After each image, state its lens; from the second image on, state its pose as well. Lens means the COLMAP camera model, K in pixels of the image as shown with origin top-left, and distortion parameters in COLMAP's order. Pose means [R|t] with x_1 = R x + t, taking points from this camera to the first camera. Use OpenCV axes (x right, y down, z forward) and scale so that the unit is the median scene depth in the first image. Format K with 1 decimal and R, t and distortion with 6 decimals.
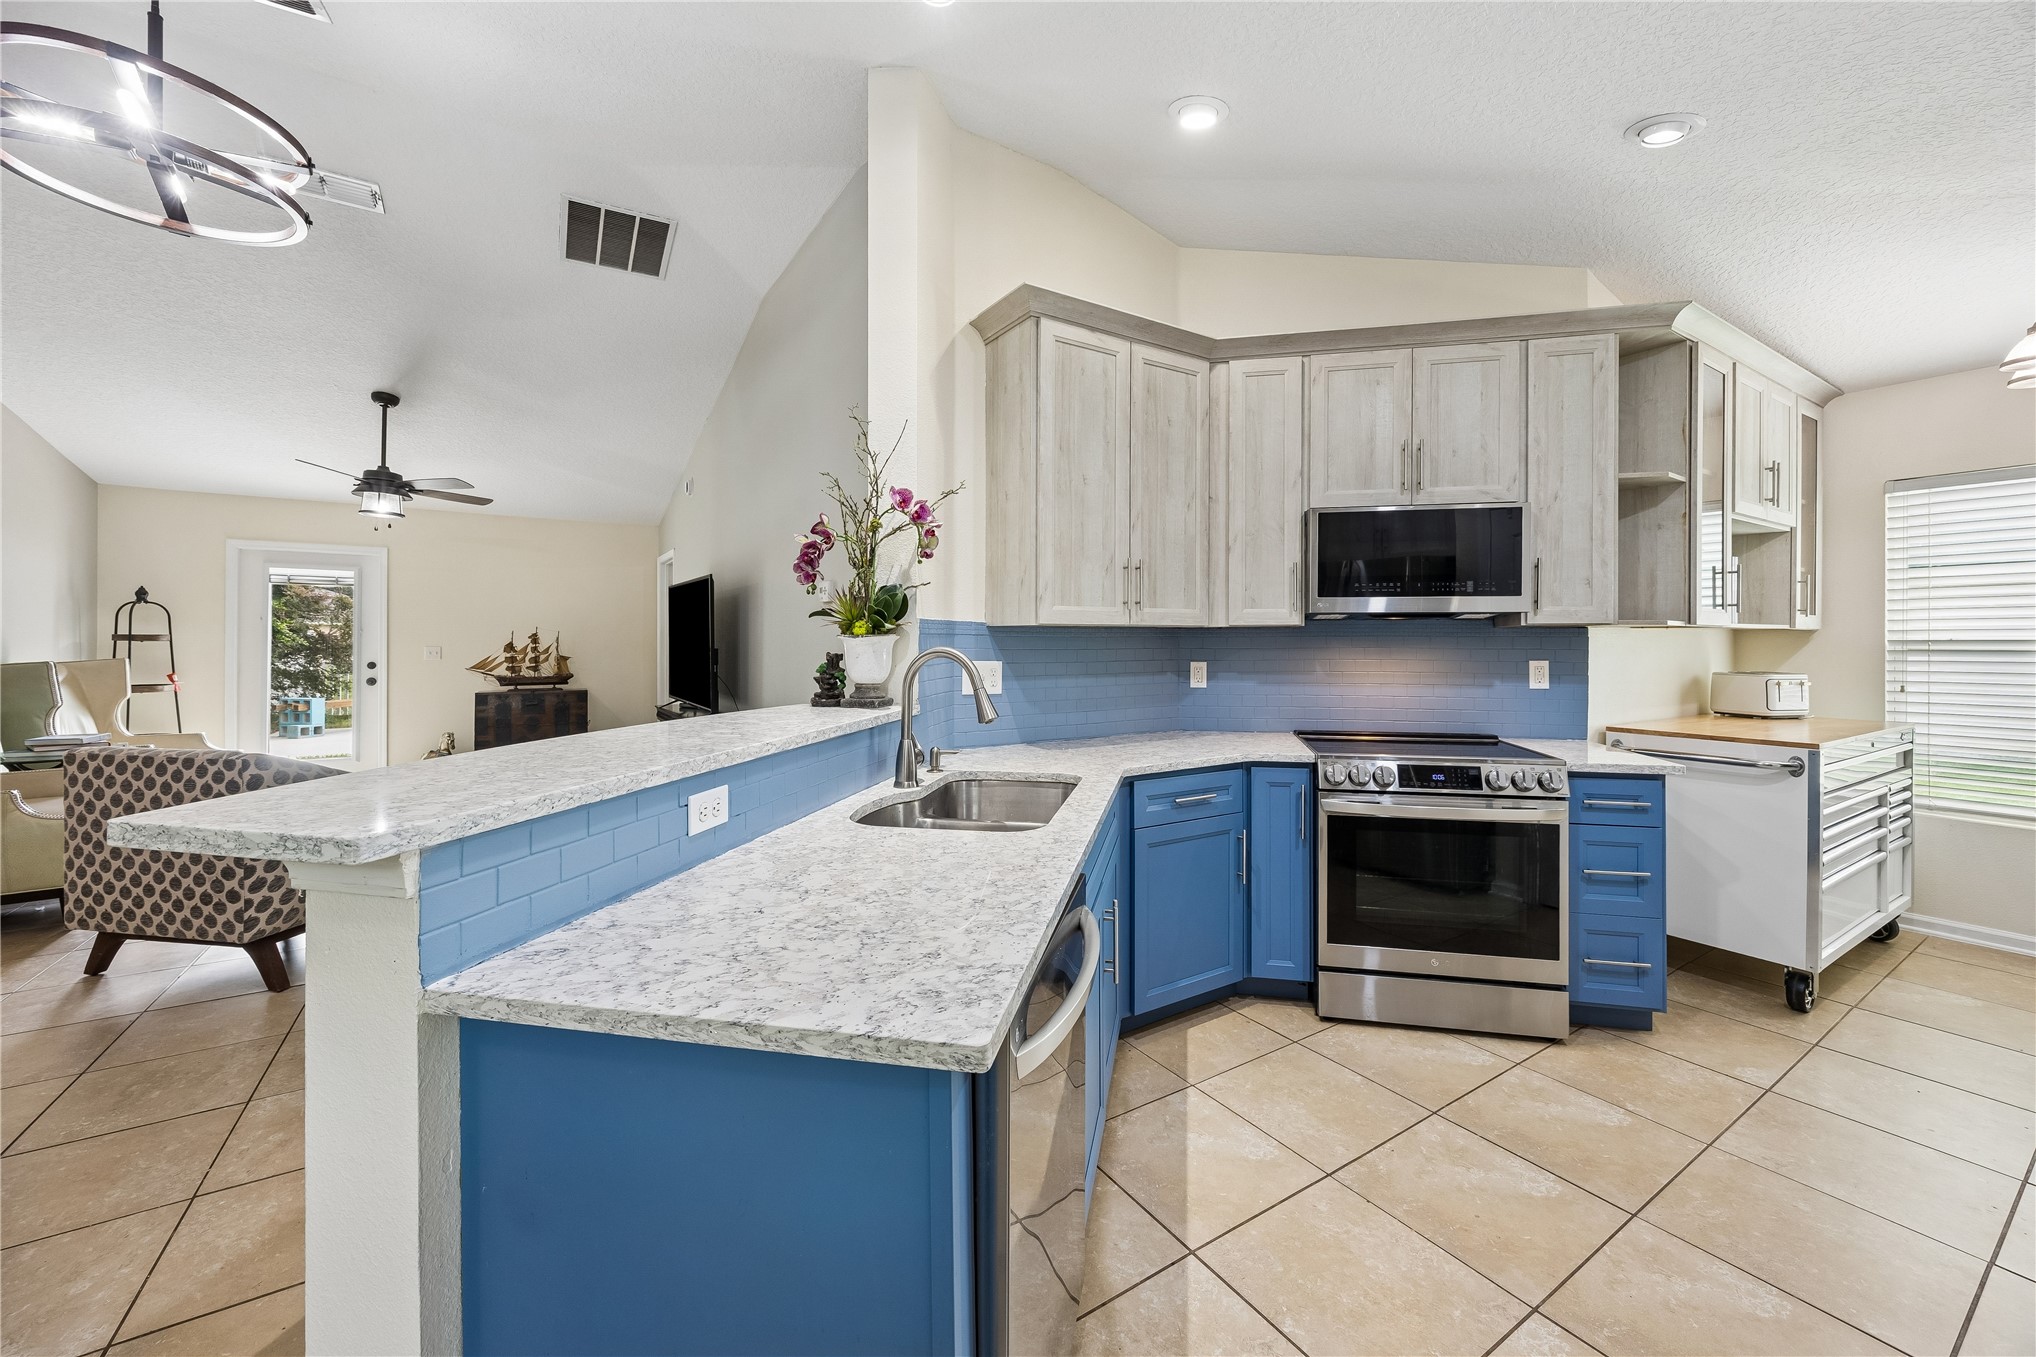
lens RADIAL K [[774.3, 0, 1023.7], [0, 774.3, 649.4], [0, 0, 1]] dist [-0.000858, -0.001128]
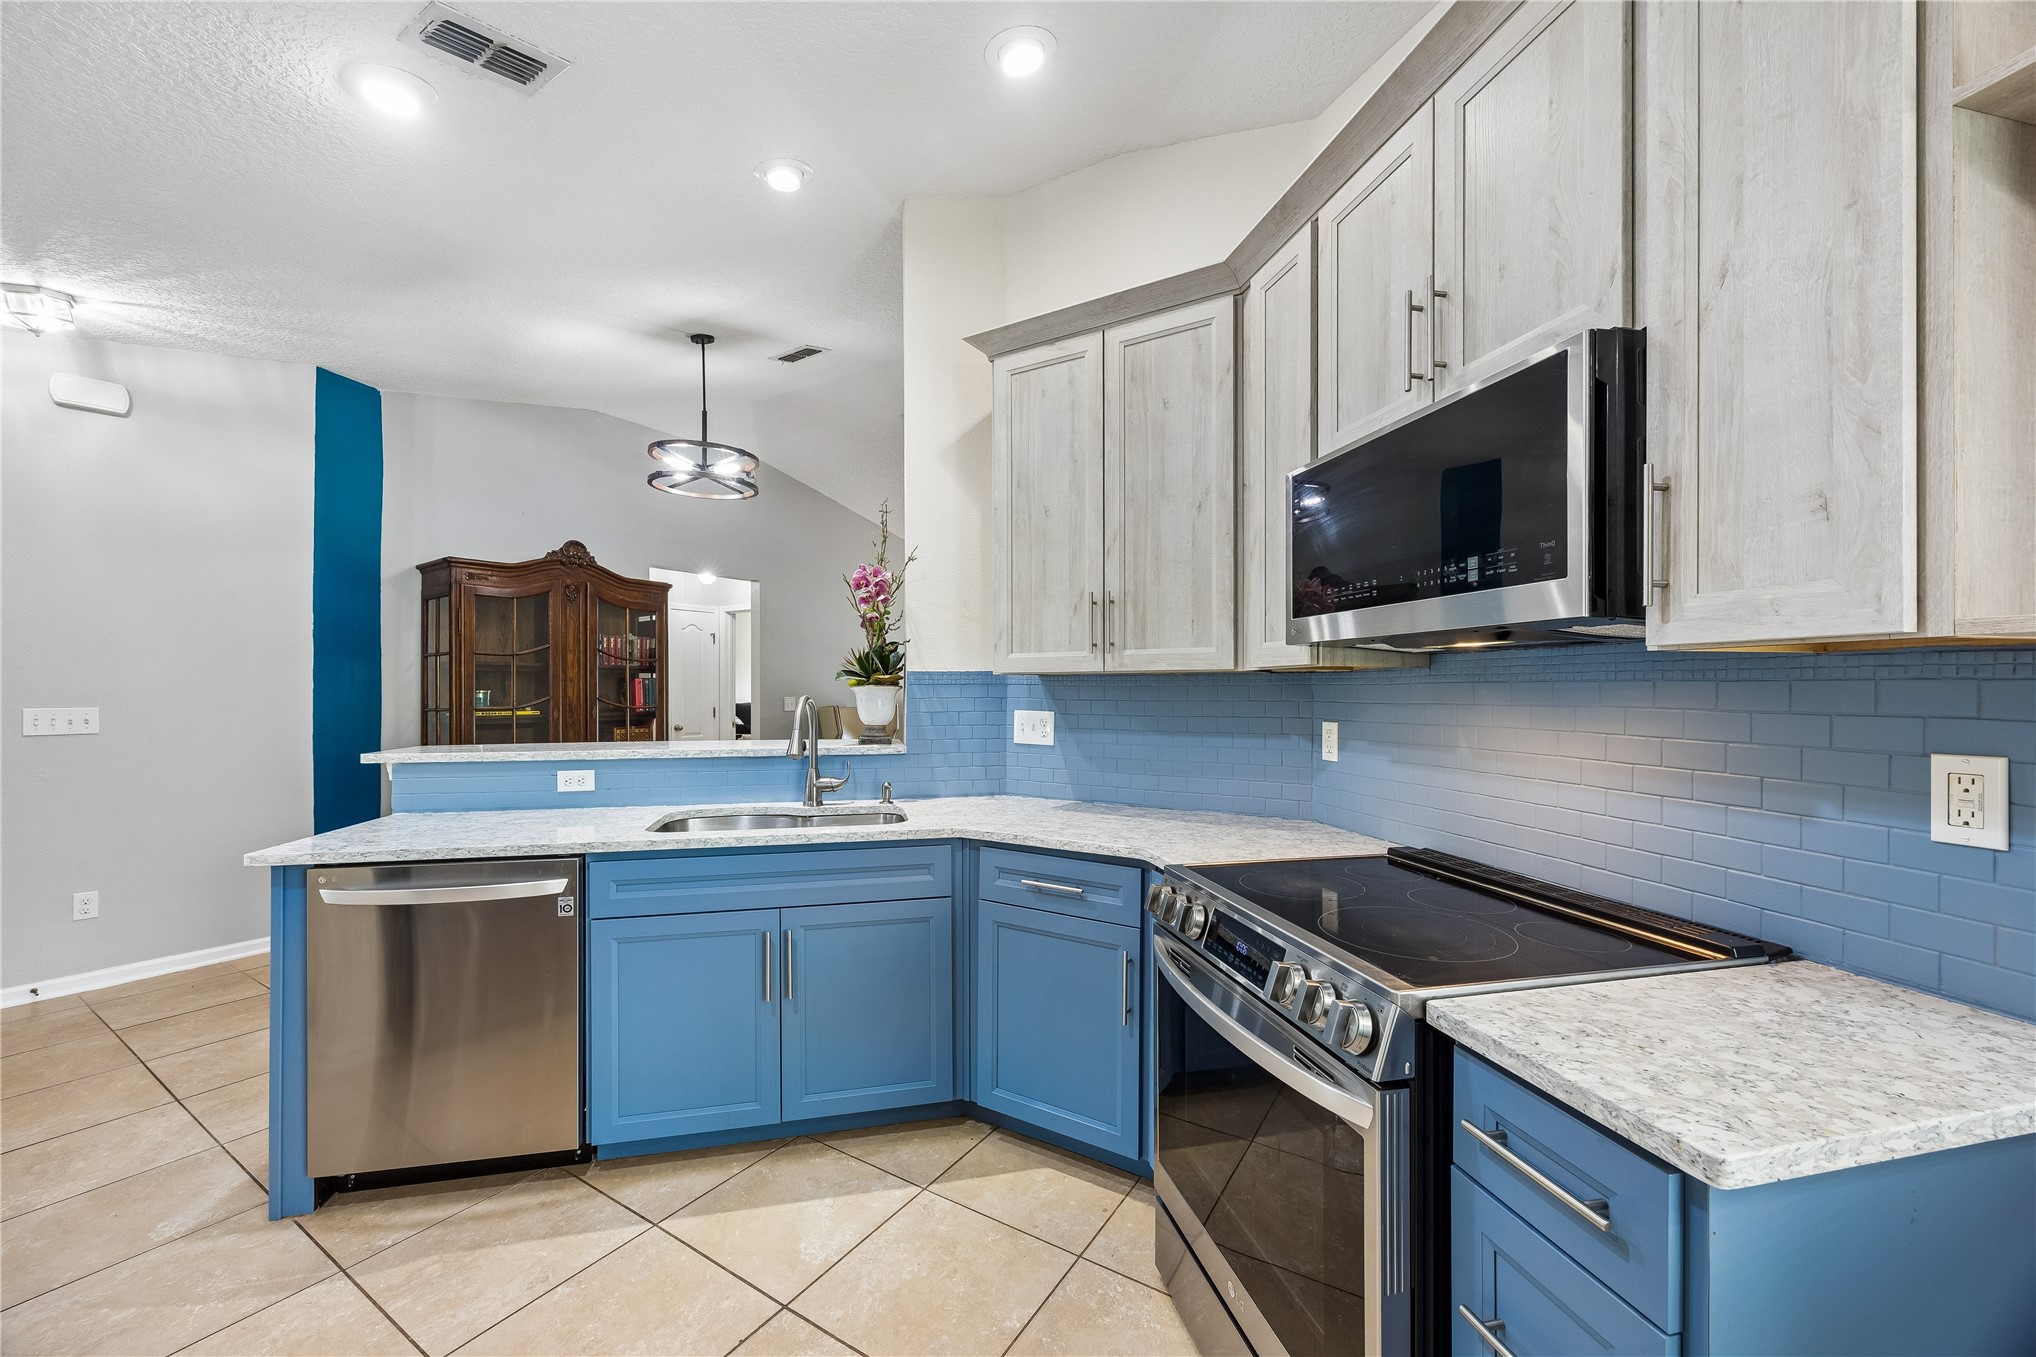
lens RADIAL K [[774.3, 0, 1028.4], [0, 774.3, 692.4], [0, 0, 1]] dist [-0.000858, -0.001128]
pose [[0.433783, 0.004085, -0.901008, 0.879471], [-0.009694, 0.999953, -0.000134, -0.008523], [0.900965, 0.008792, 0.433803, 0.587906]]
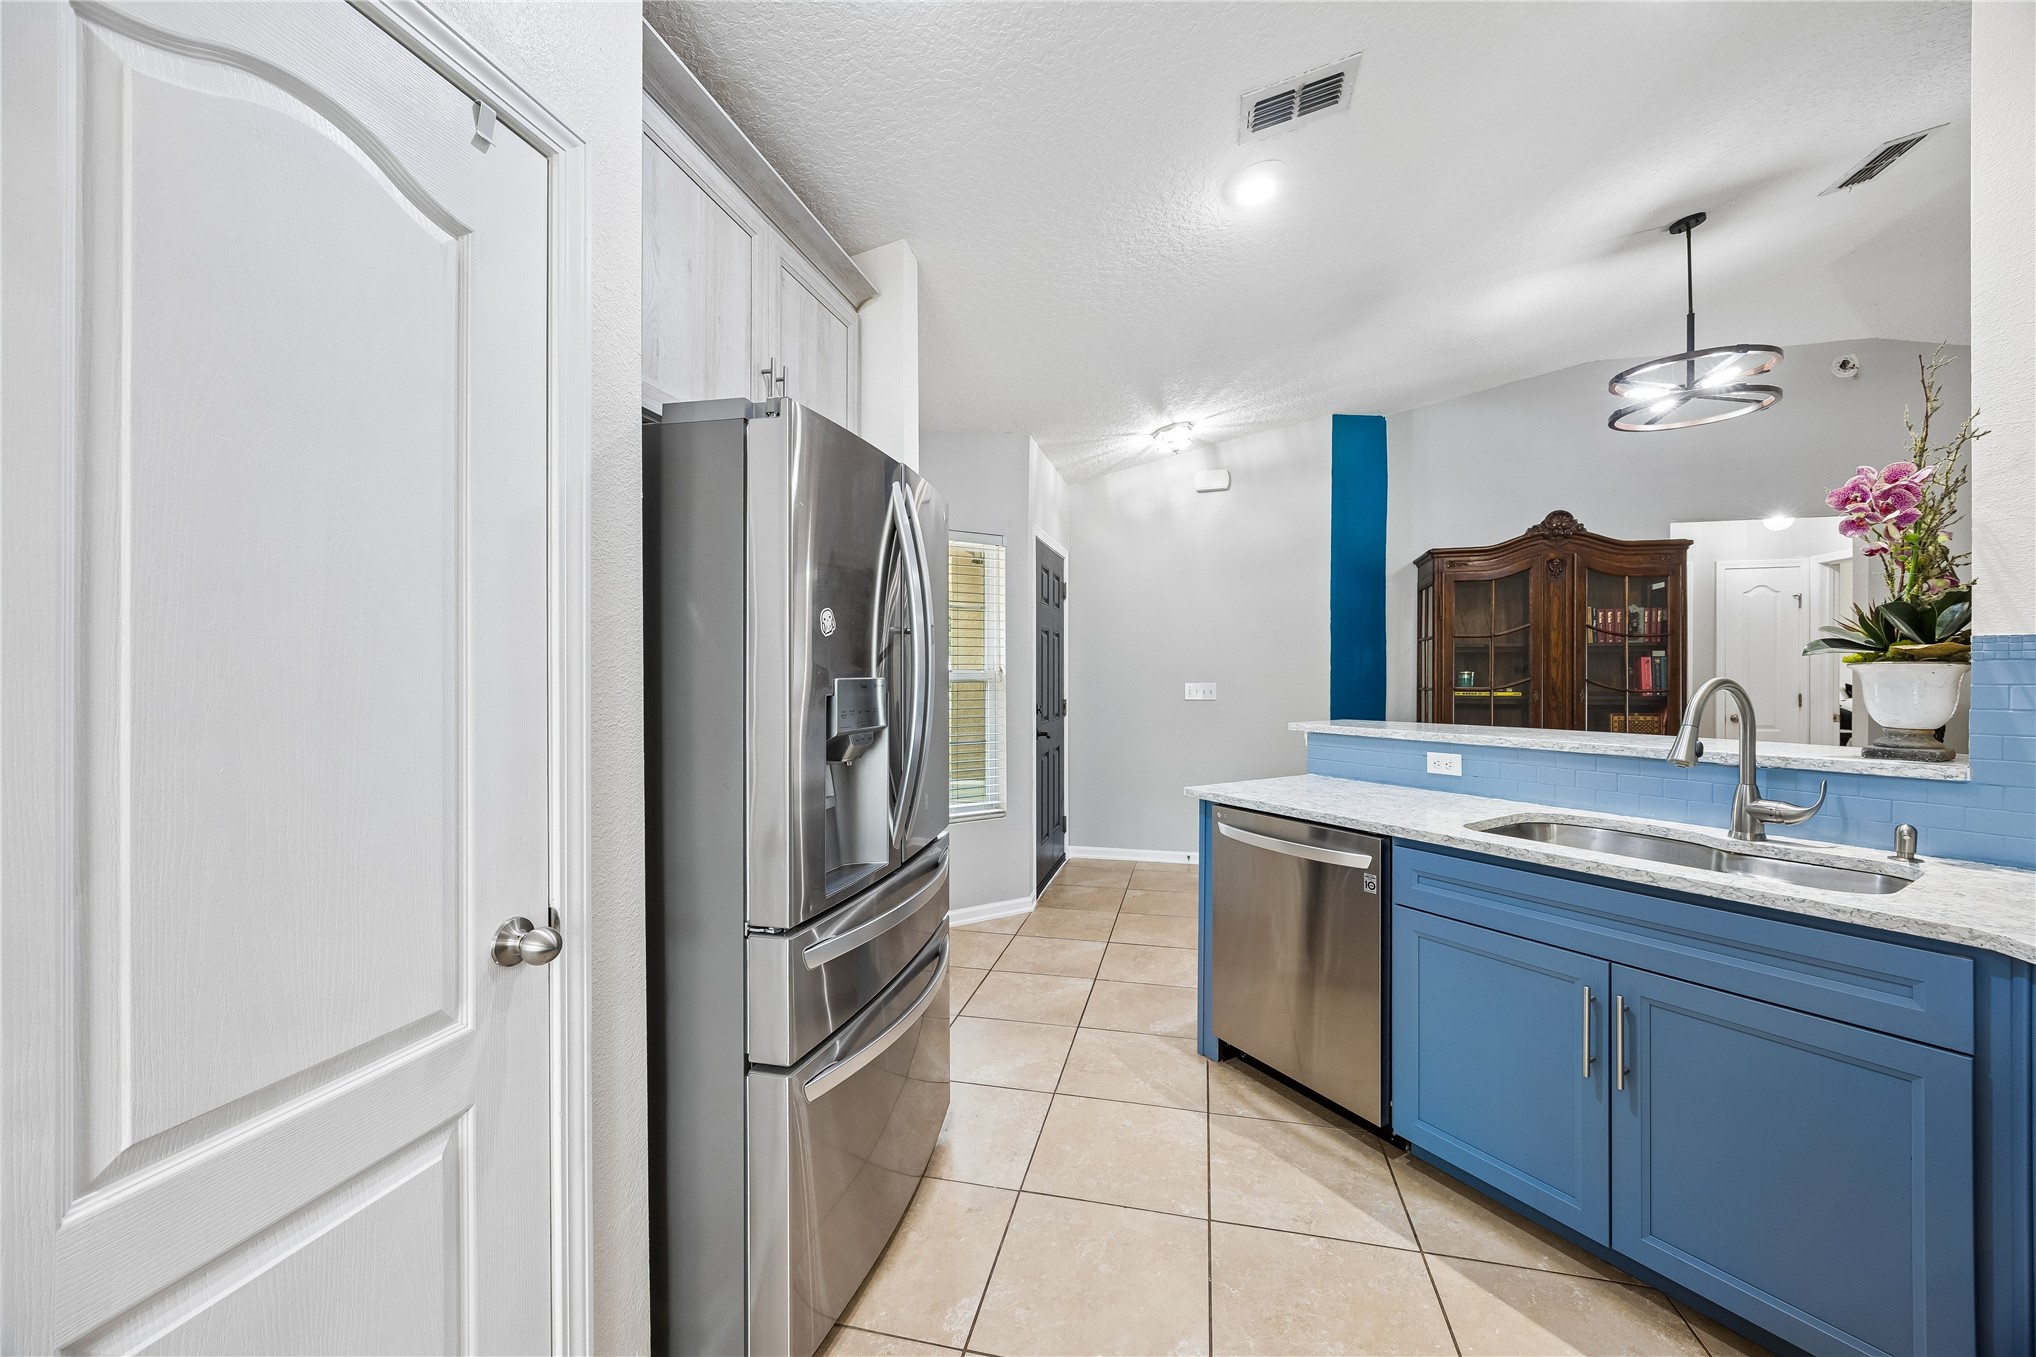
lens RADIAL K [[774.3, 0, 1019.7], [0, 774.3, 675.0], [0, 0, 1]] dist [-0.000858, -0.001128]
pose [[-0.715878, 0.003227, -0.698218, 0.793659], [-0.005993, 0.999924, 0.010766, -0.008062], [0.698200, 0.011892, -0.715804, 0.805546]]
